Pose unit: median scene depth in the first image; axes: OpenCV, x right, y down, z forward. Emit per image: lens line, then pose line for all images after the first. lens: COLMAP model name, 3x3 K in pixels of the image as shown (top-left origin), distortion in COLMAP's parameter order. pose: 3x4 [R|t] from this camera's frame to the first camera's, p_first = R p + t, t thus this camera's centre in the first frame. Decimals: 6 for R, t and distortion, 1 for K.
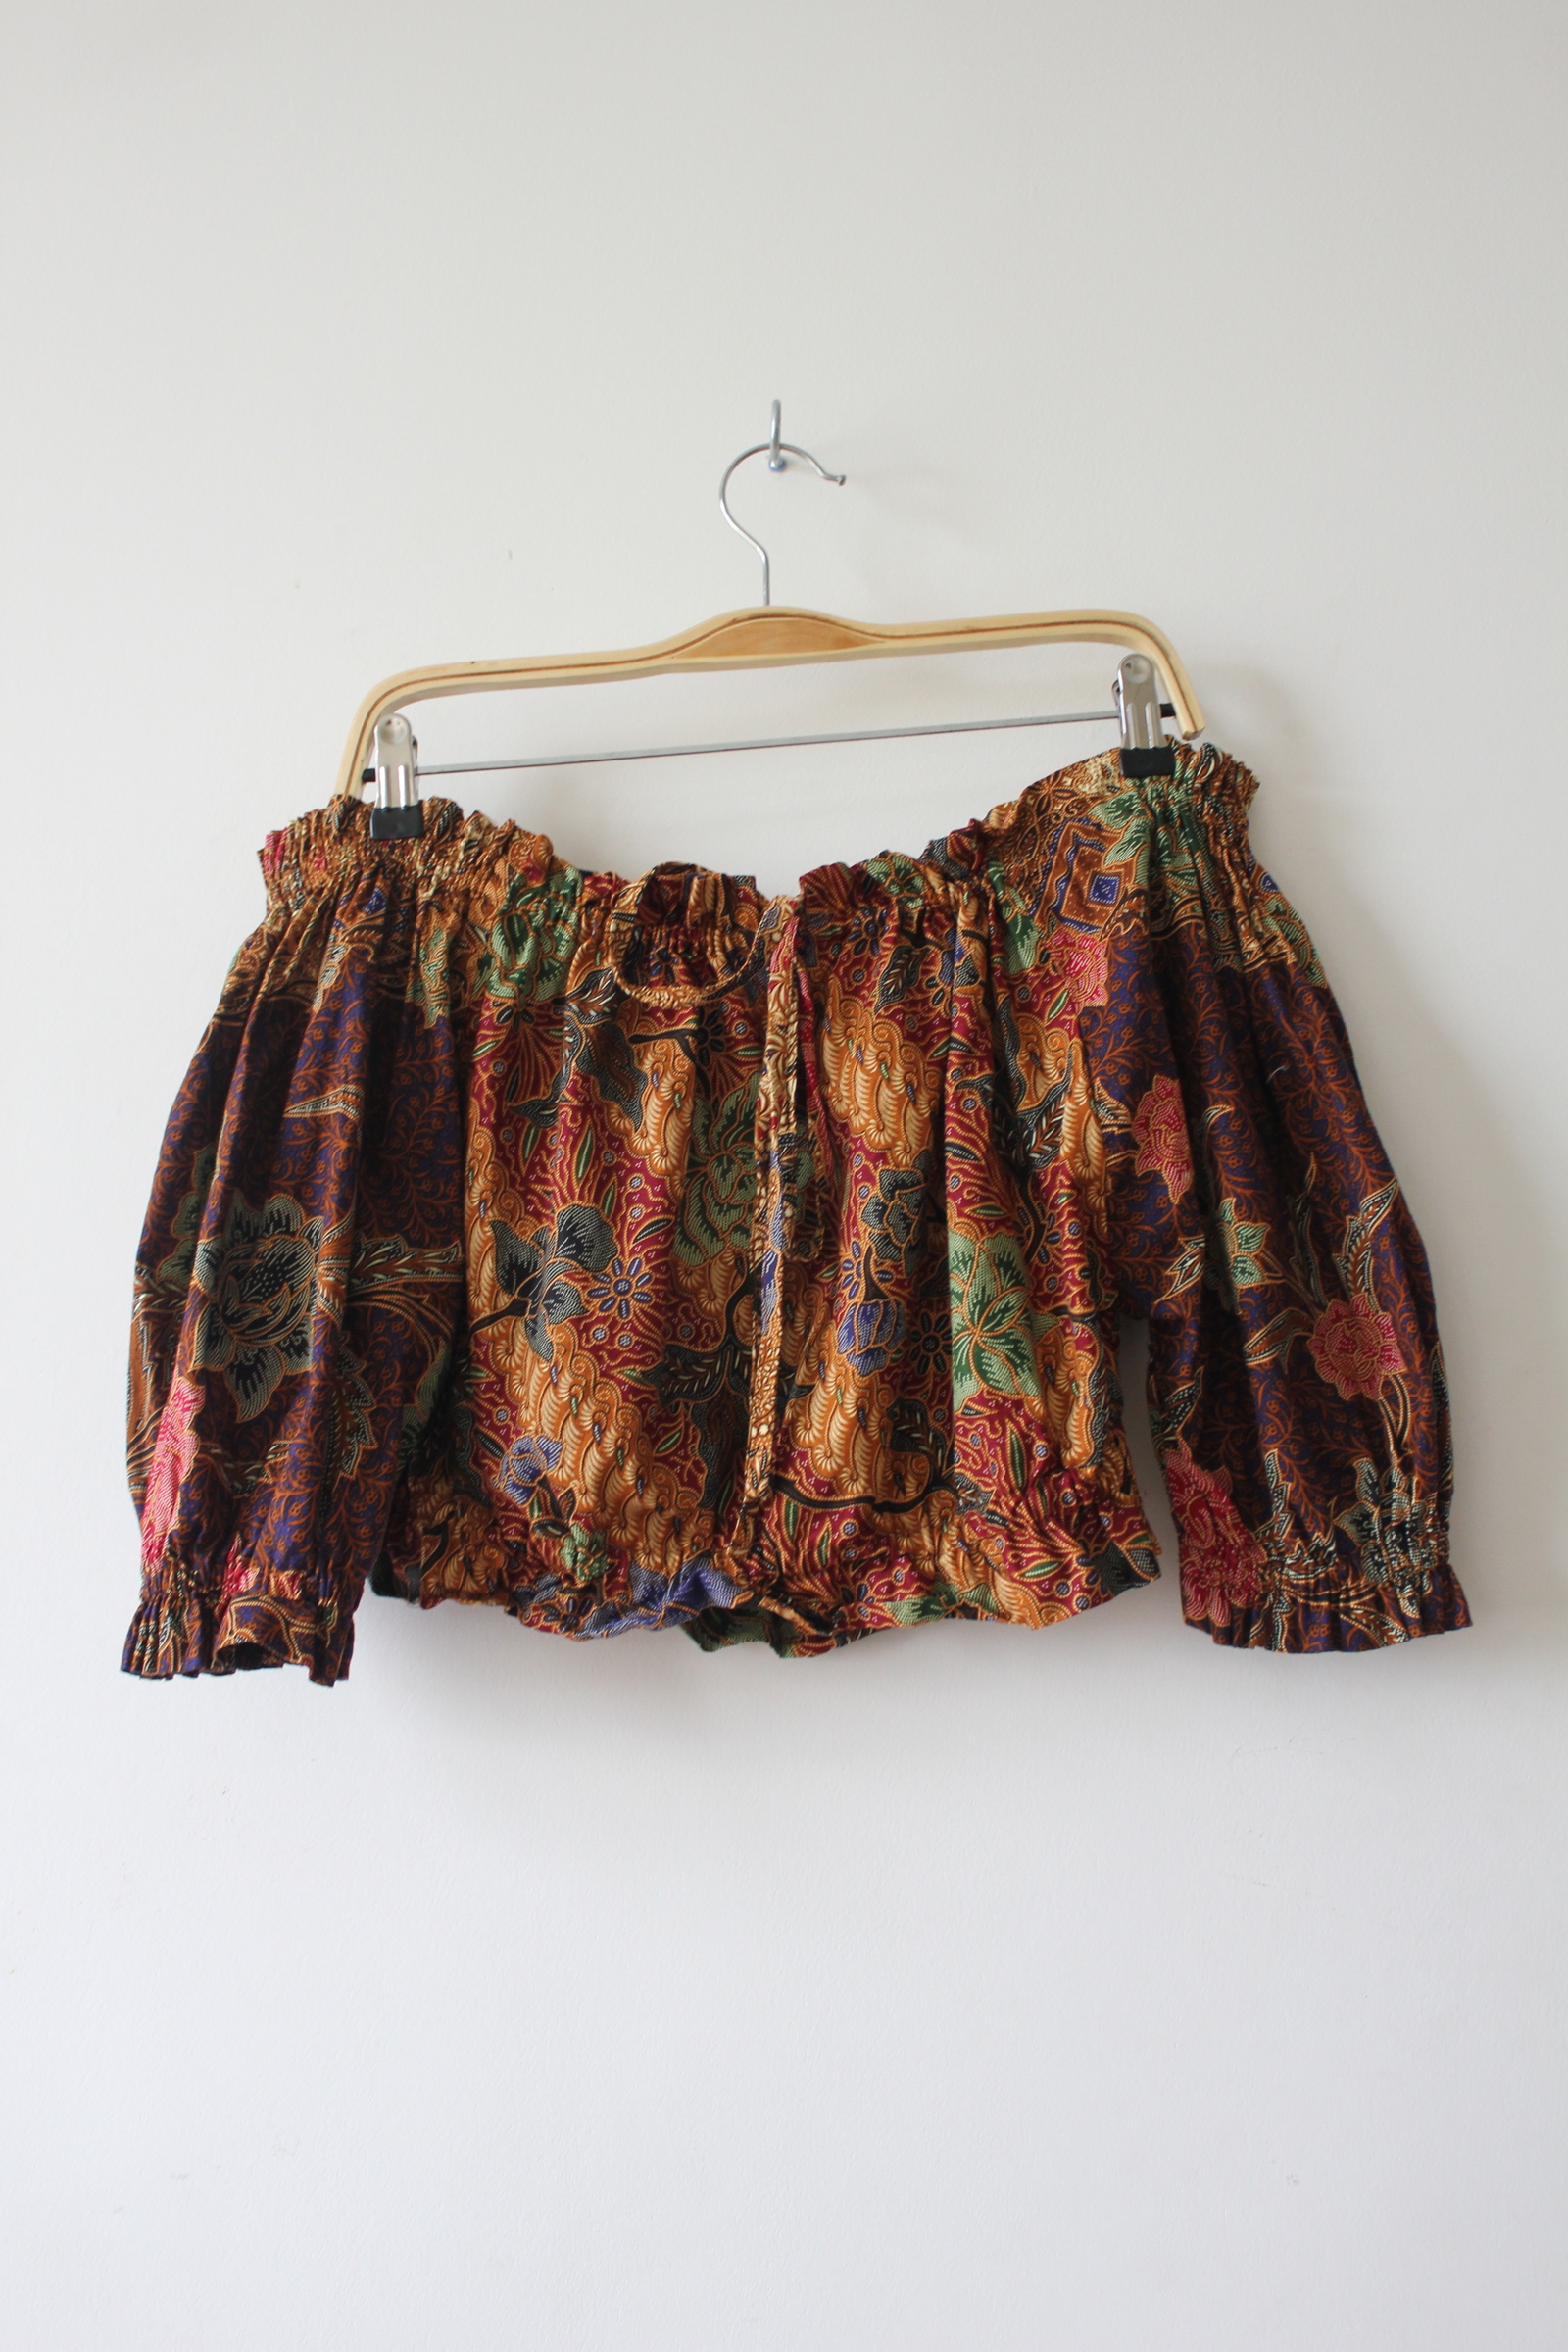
lens RADIAL K [[2299.5, 0, 710.4], [0, 2299.5, 1177.5], [0, 0, 1]] dist [-0.141665, 0.010557]
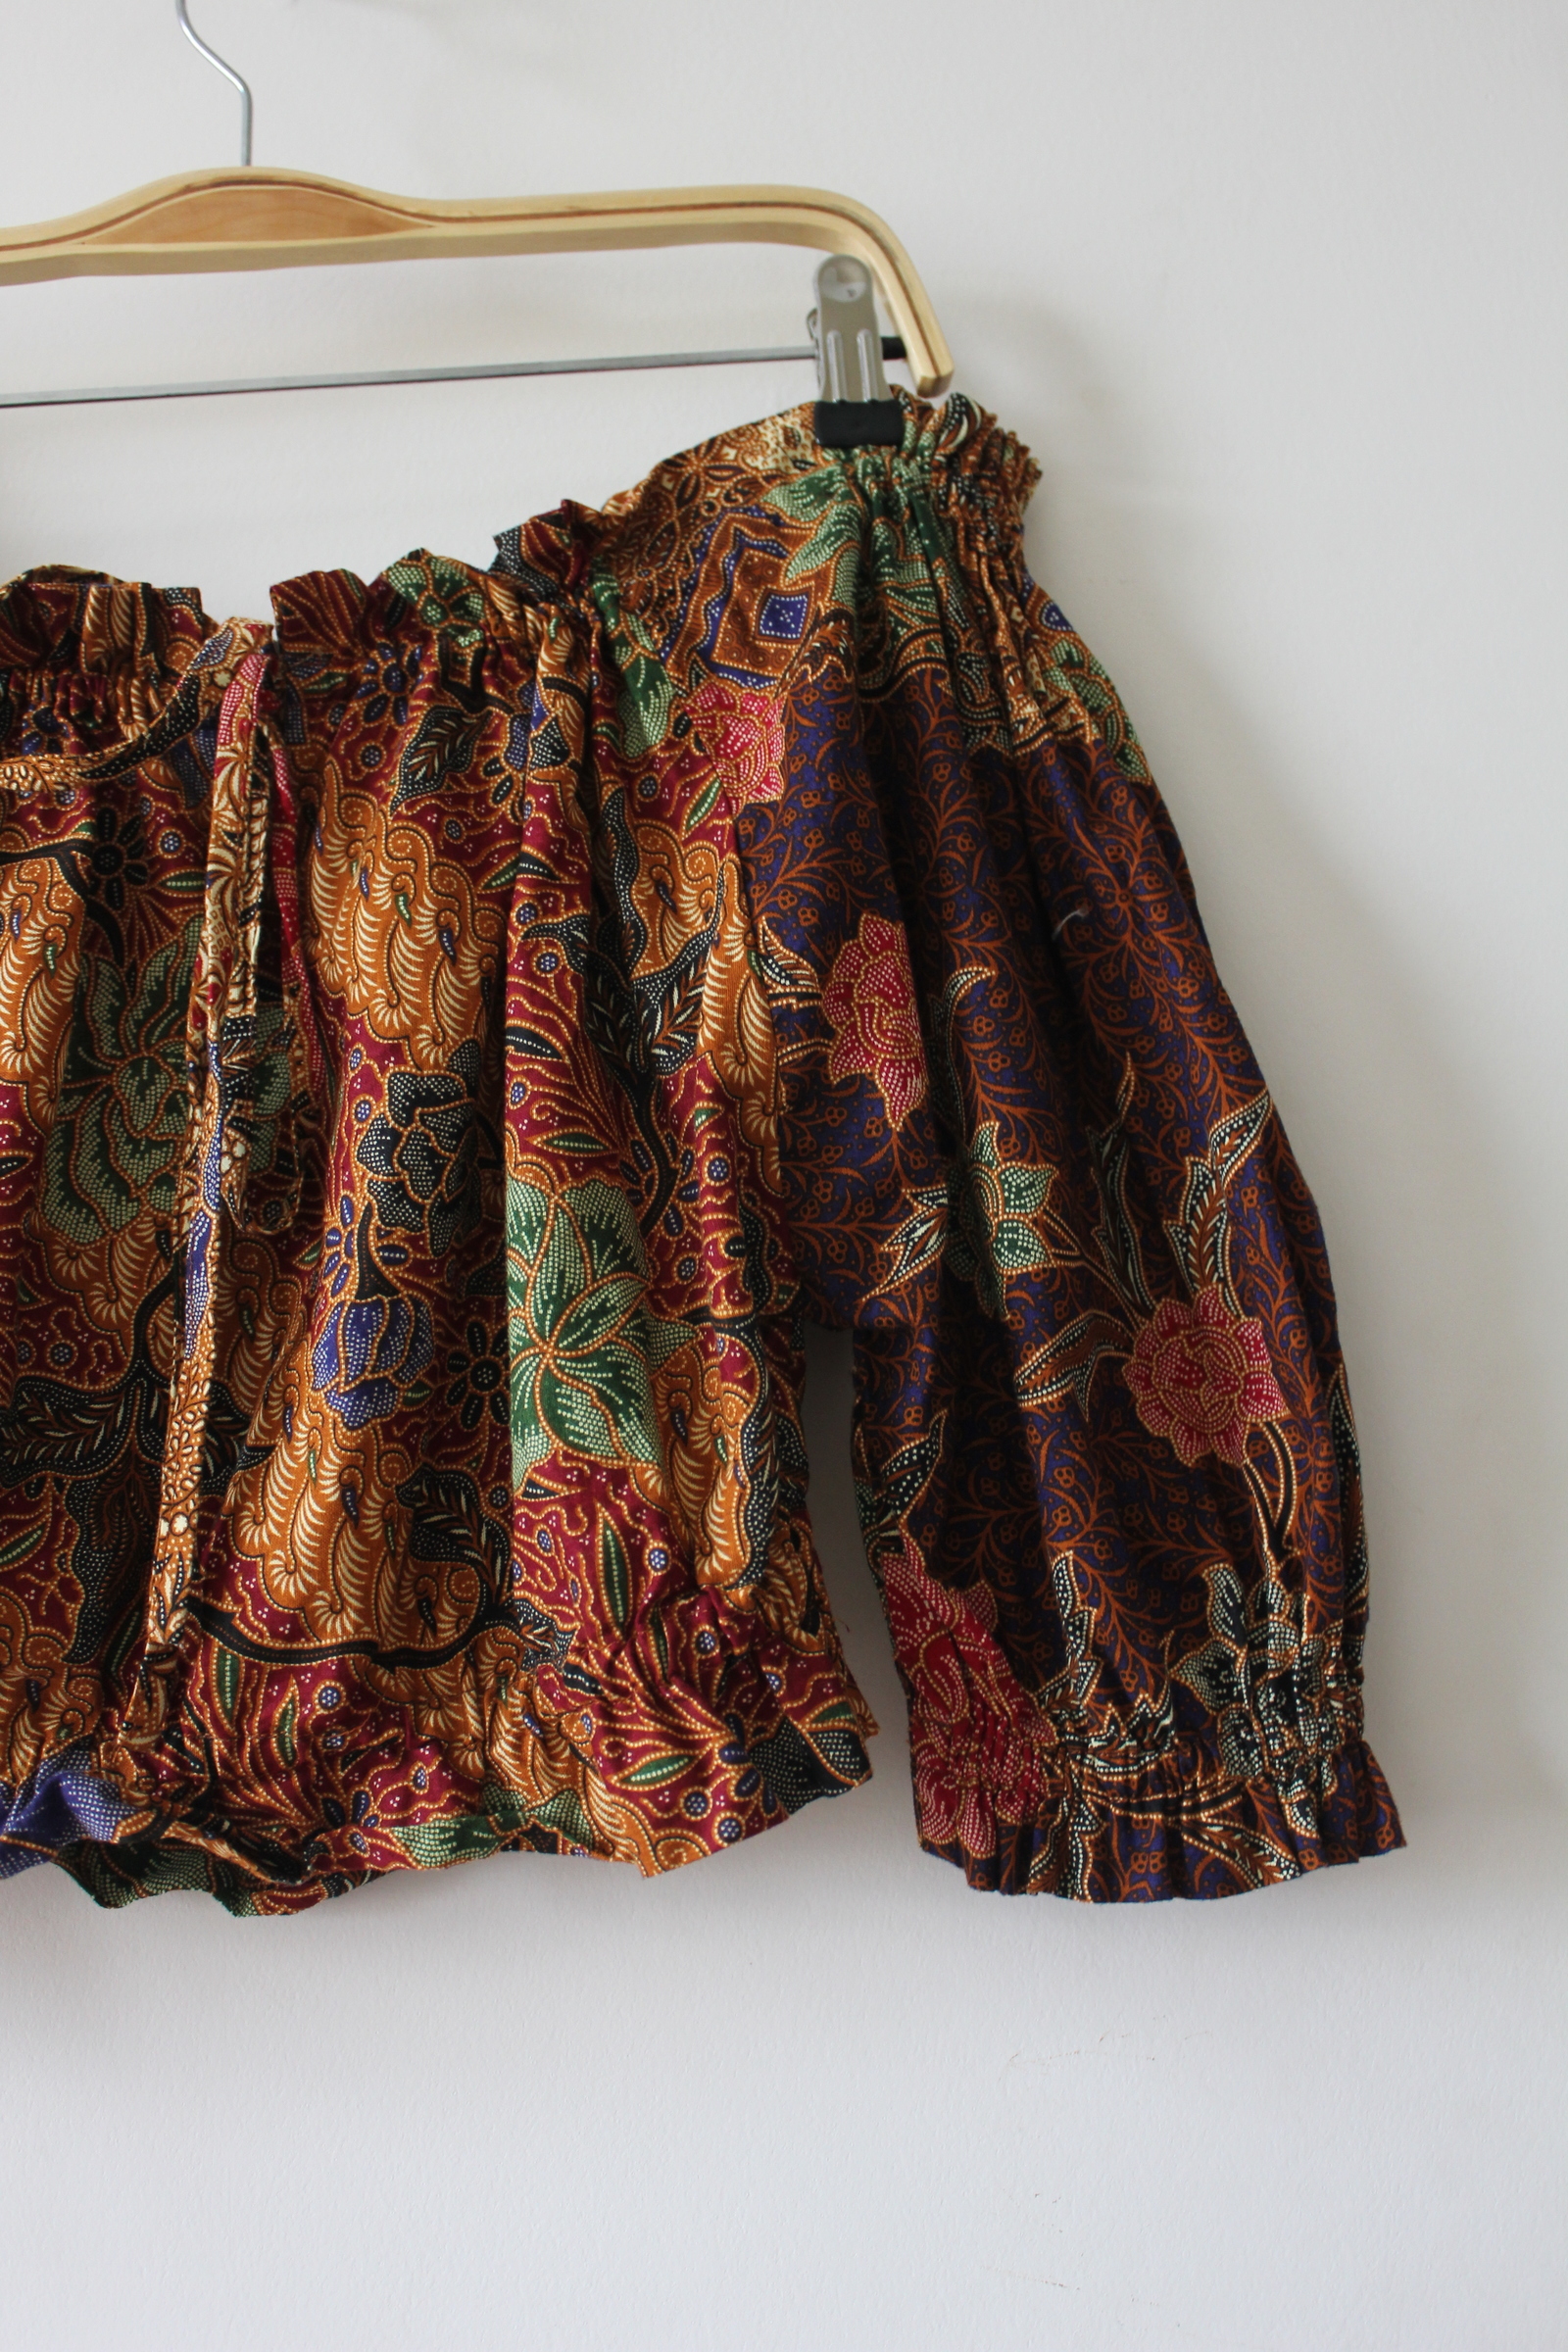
lens RADIAL K [[2430.1, 0, 784.0], [0, 2430.1, 1176.0], [0, 0, 1]] dist [-0.128775, 0.134823]
pose [[0.993377, 0.001386, 0.114892, 0.102583], [0.001949, 0.999580, -0.028912, 0.040596], [-0.114884, 0.028945, 0.992957, 0.383848]]
